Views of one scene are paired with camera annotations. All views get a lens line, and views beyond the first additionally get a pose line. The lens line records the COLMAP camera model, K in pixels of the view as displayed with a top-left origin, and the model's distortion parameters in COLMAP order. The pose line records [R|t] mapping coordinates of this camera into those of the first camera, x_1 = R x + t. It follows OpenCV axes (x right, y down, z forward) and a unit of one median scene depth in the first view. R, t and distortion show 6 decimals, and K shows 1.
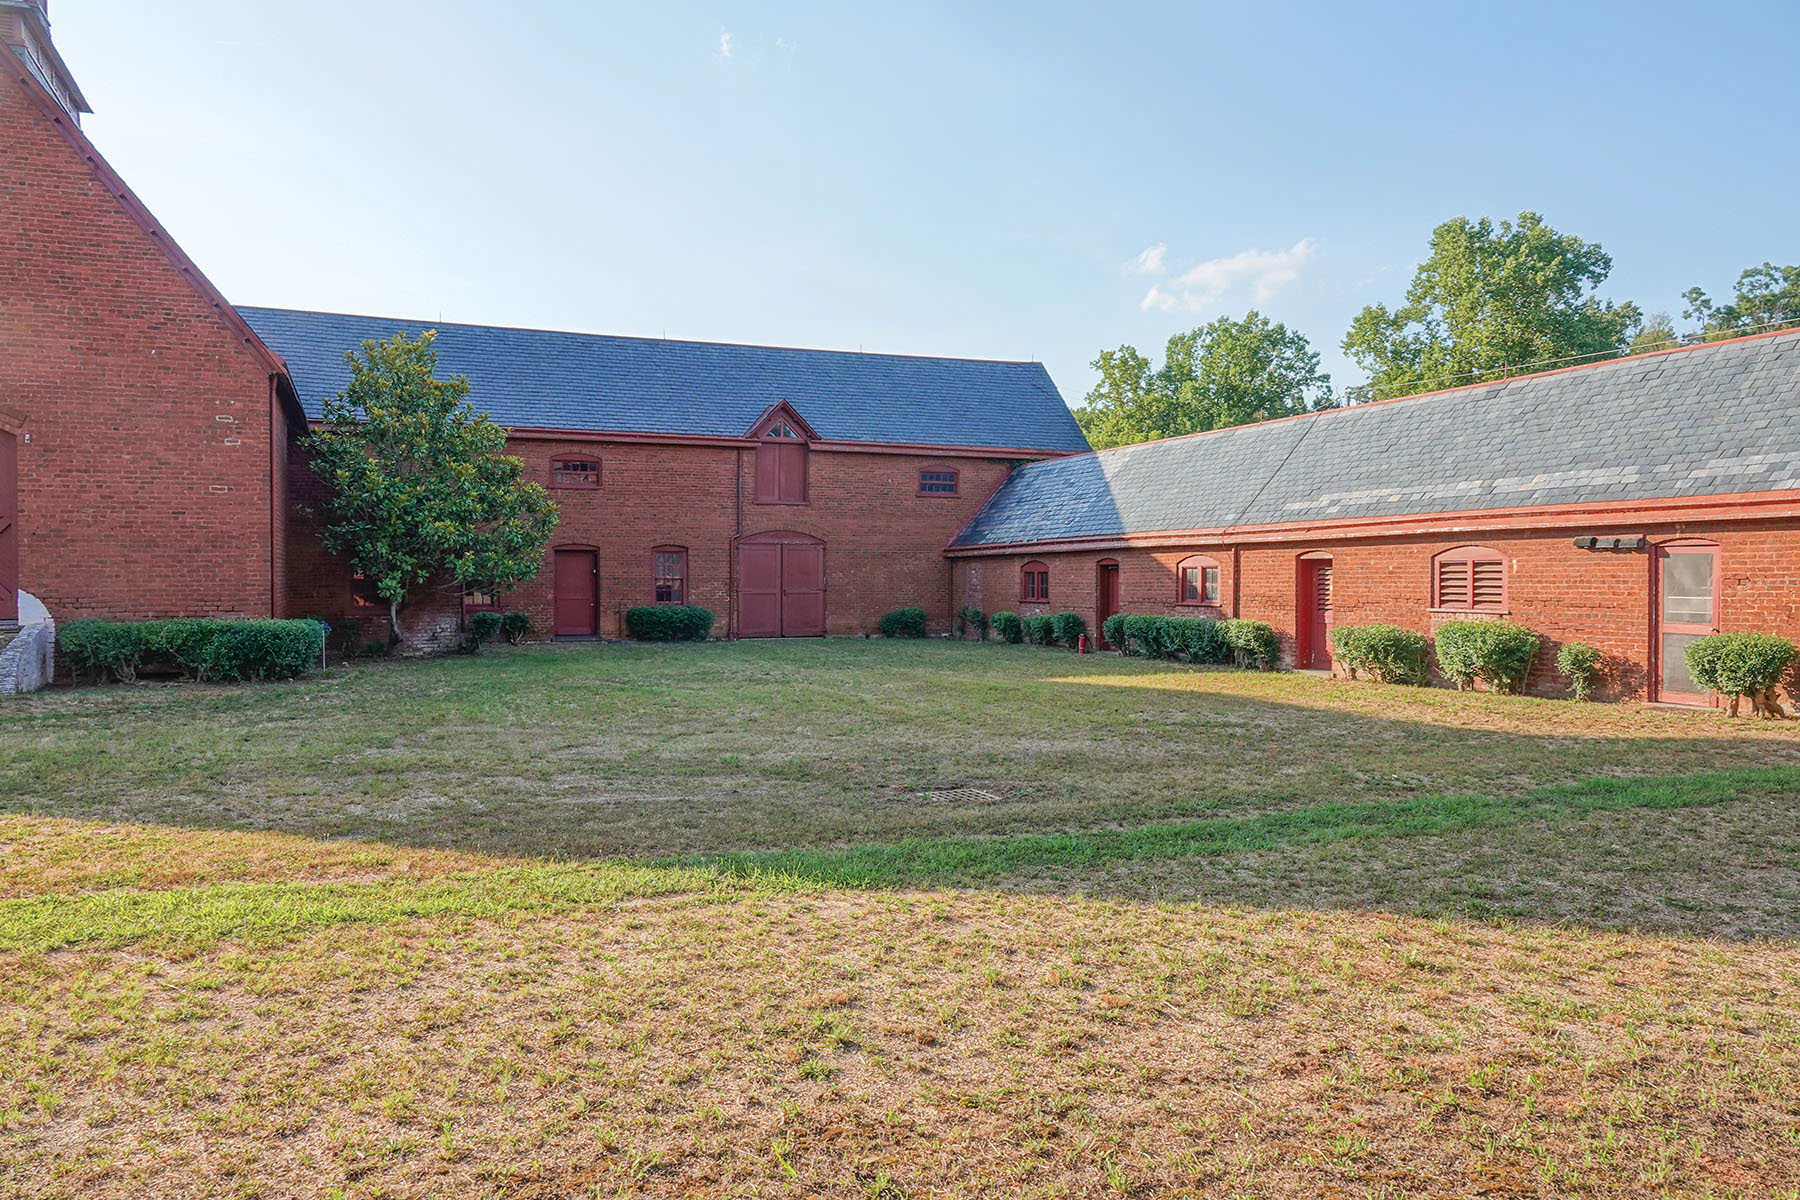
lens RADIAL K [[1286.9, 0, 897.4], [0, 1286.9, 597.6], [0, 0, 1]] dist [-0.006922, -0.000066]
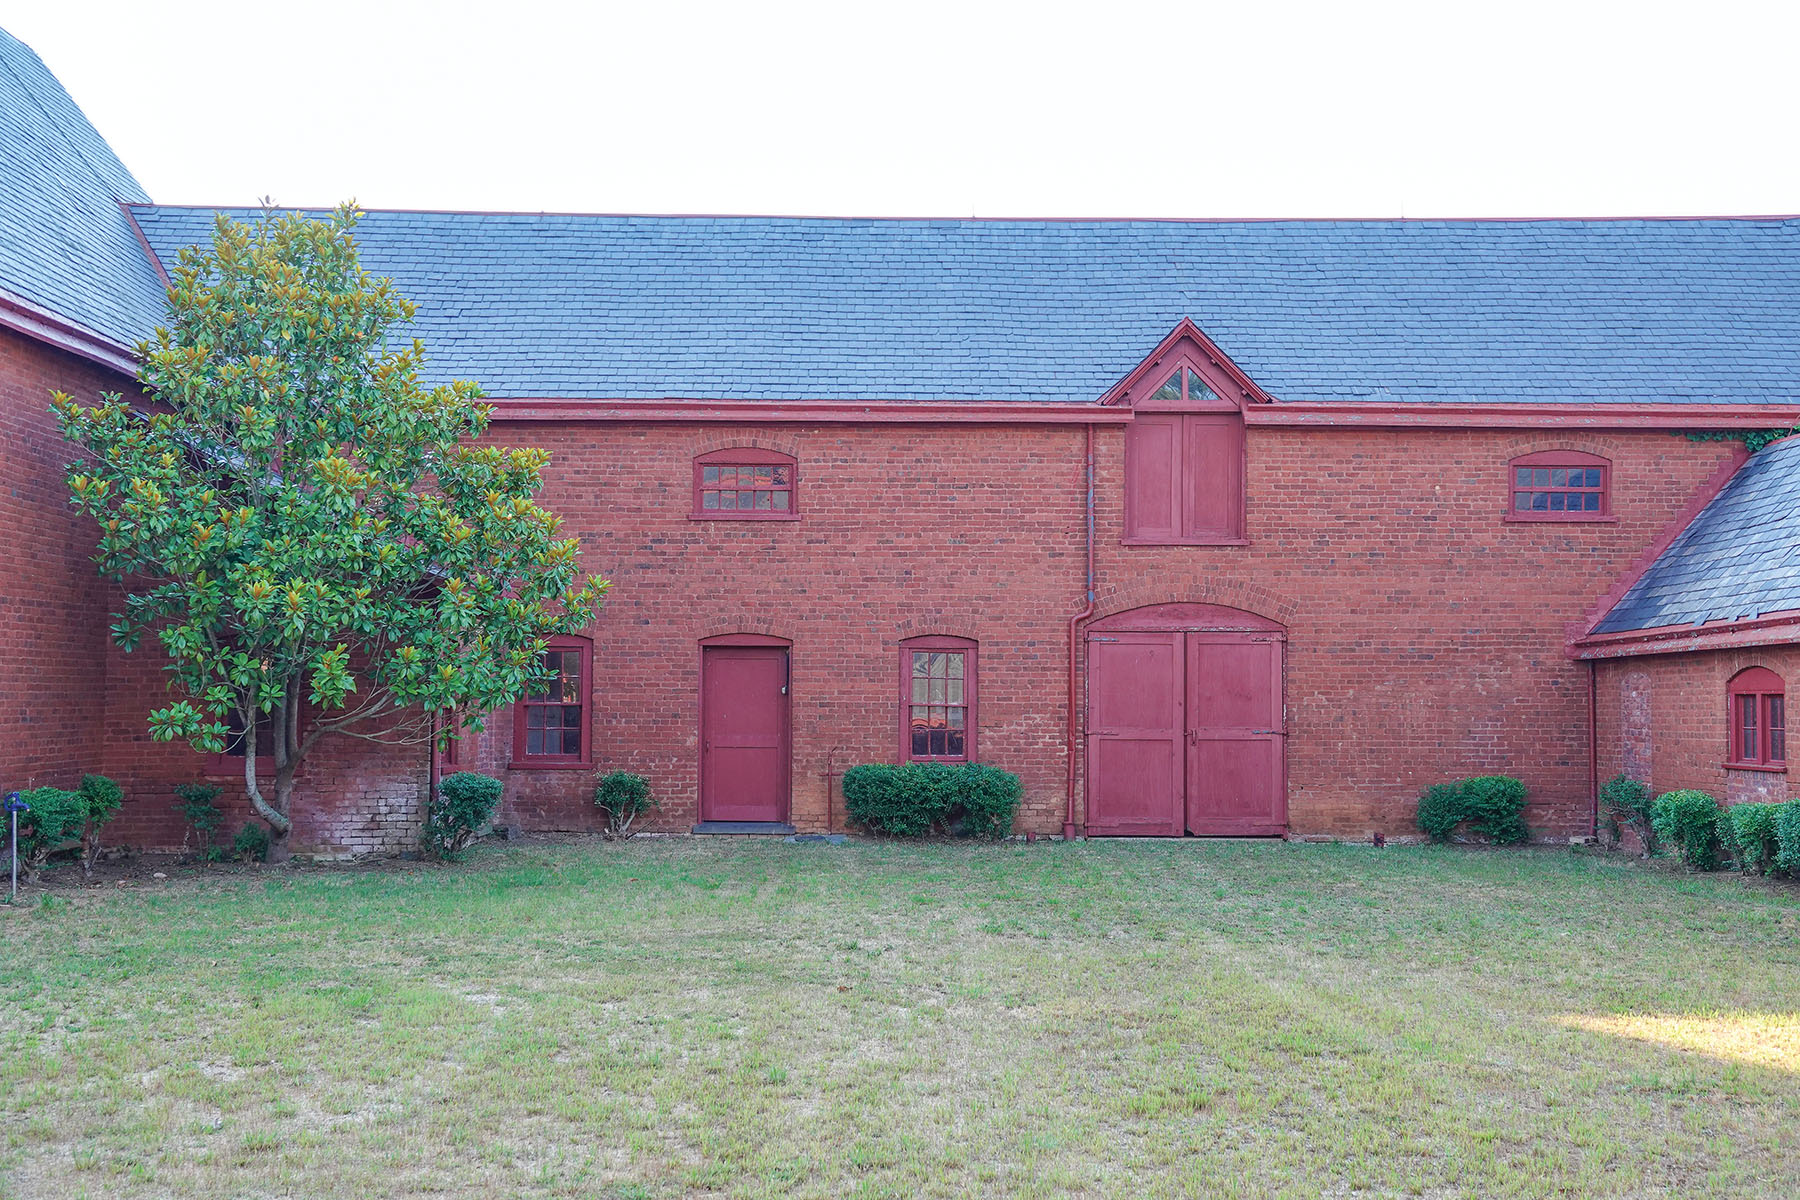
lens RADIAL K [[2174.4, 0, 903.4], [0, 2174.4, 598.7], [0, 0, 1]] dist [0.012979, 0.000000]
pose [[0.925595, -0.013570, -0.378272, 0.110879], [-0.010950, 0.997979, -0.062595, -0.003823], [0.378357, 0.062079, 0.923576, 0.248475]]
